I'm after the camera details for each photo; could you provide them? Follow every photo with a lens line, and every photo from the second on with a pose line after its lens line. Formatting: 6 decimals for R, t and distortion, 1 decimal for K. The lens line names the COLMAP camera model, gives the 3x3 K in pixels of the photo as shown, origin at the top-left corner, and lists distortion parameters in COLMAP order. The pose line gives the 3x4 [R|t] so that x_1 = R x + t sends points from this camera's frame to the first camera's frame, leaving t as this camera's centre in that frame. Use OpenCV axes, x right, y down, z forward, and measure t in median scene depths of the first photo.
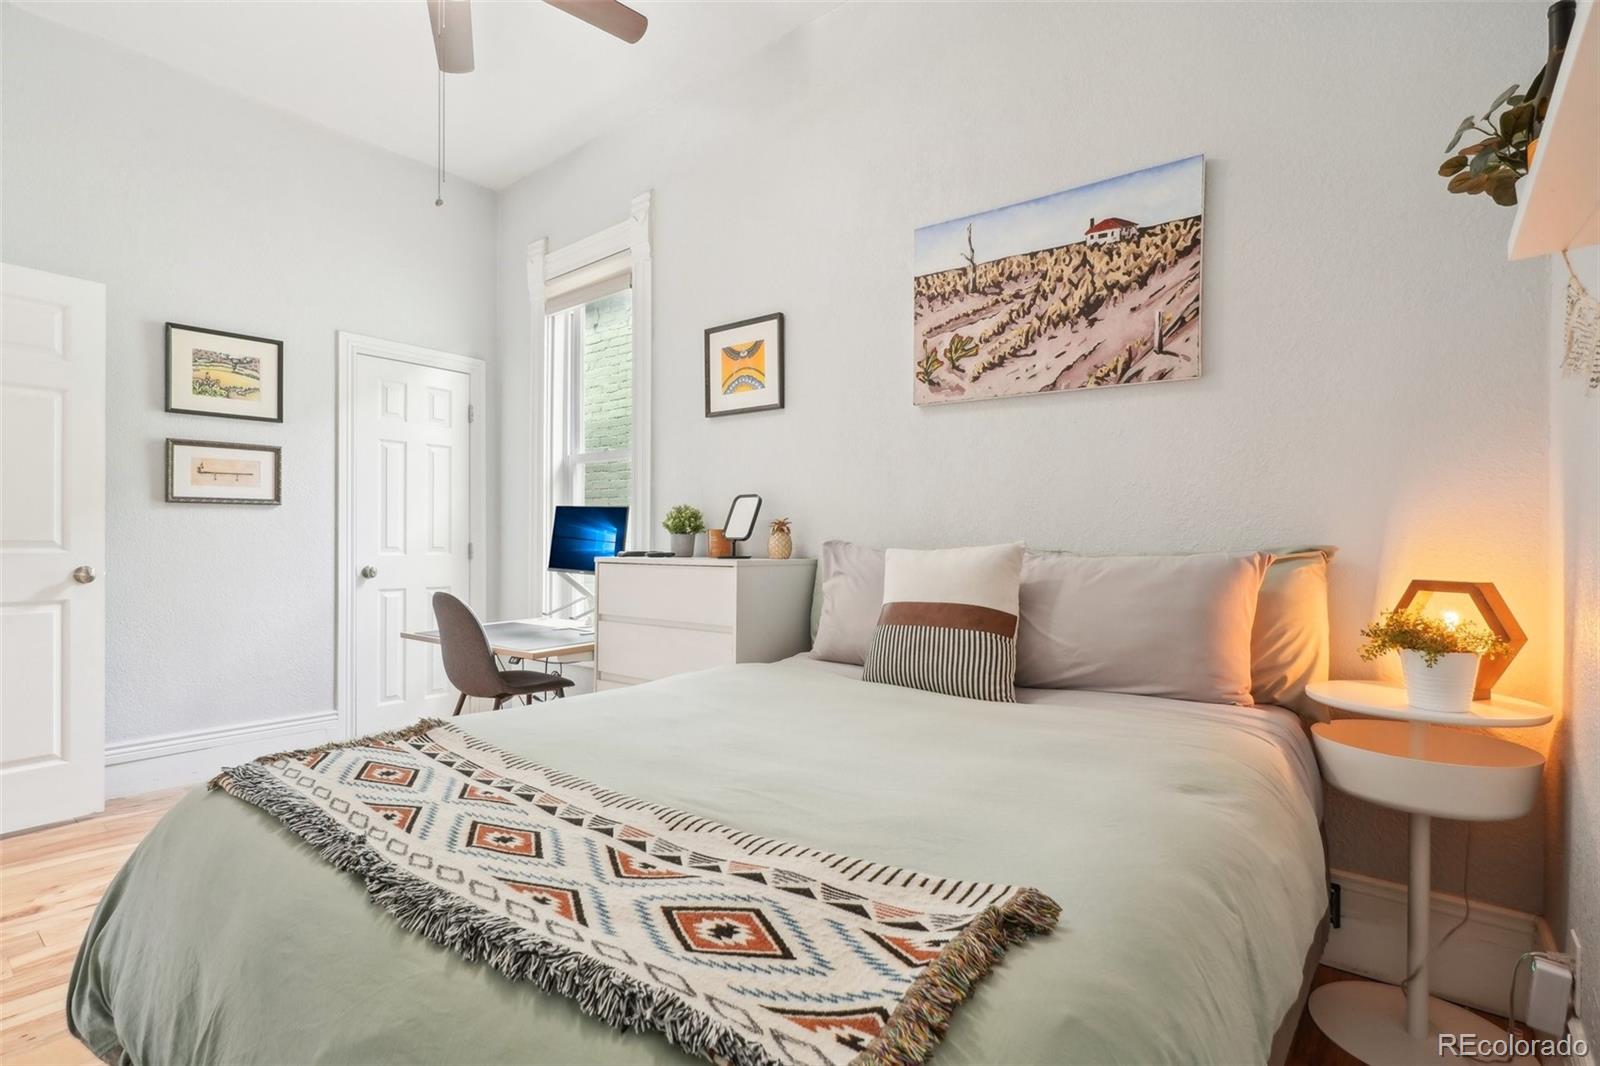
lens RADIAL K [[786.8, 0, 797.9], [0, 786.8, 538.9], [0, 0, 1]] dist [-0.002580, -0.000648]
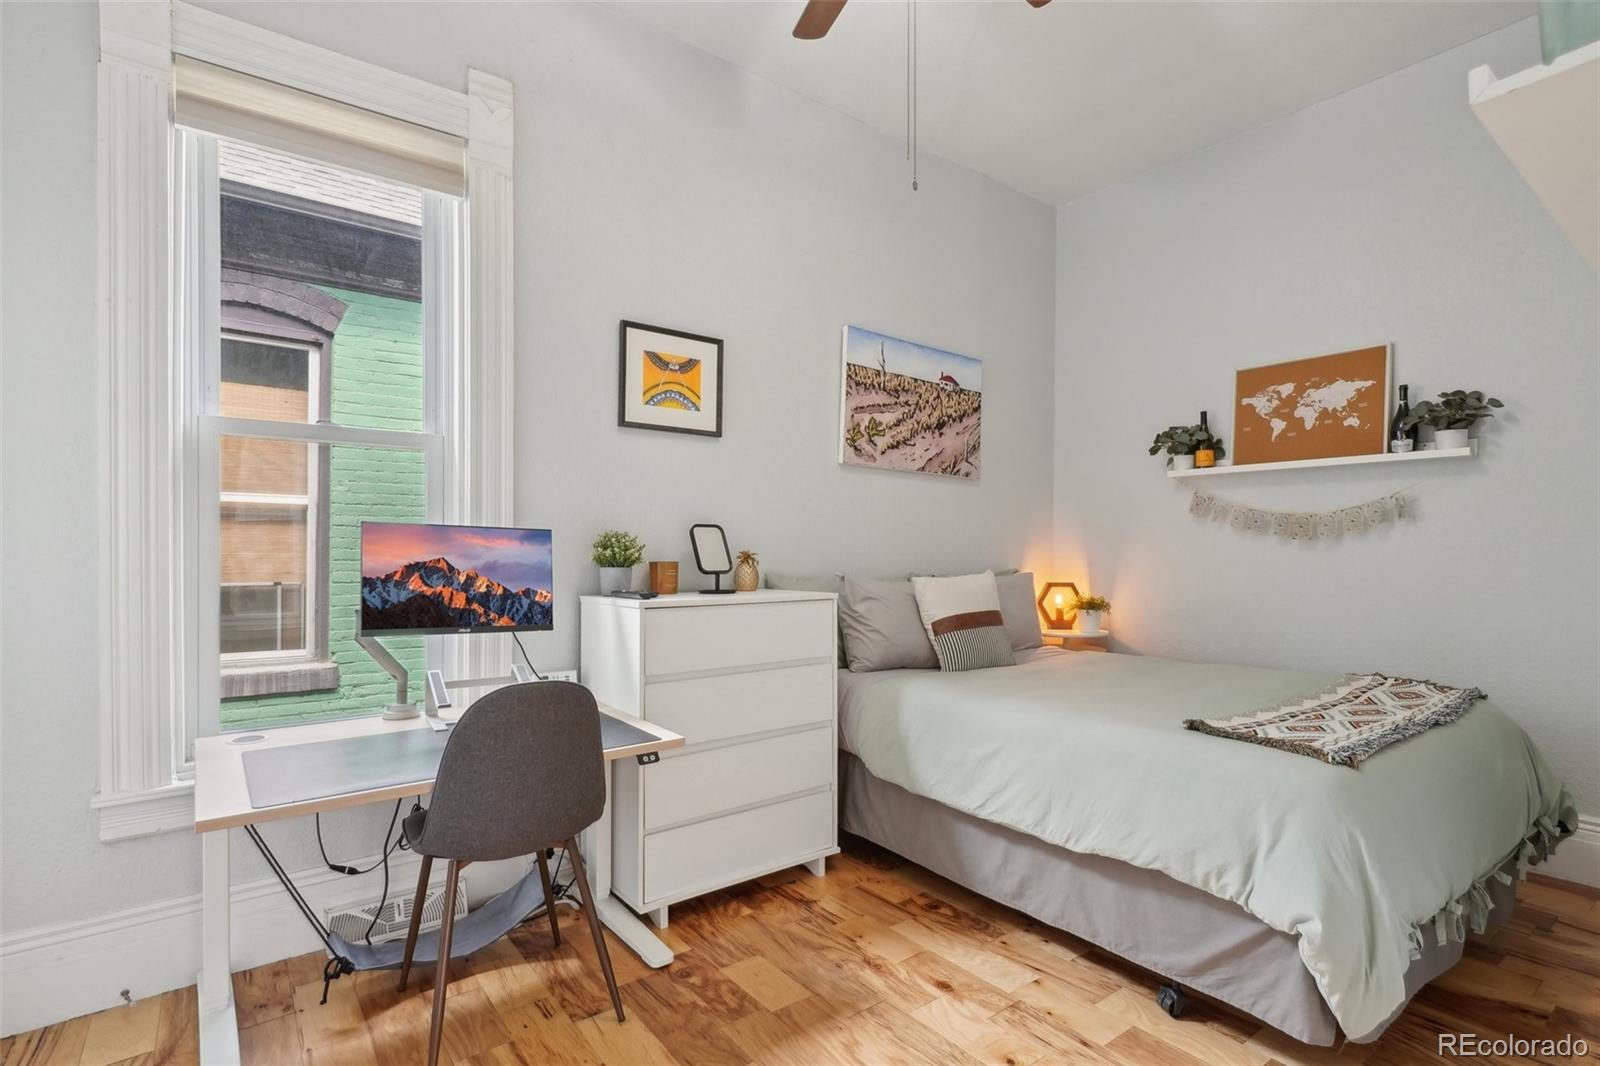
lens RADIAL K [[786.8, 0, 800.9], [0, 786.8, 542.6], [0, 0, 1]] dist [-0.002580, -0.000648]
pose [[0.220377, 0.000128, 0.975415, -1.195871], [-0.009875, 0.999949, 0.002100, -0.046639], [-0.975365, -0.010095, 0.220367, 0.850363]]
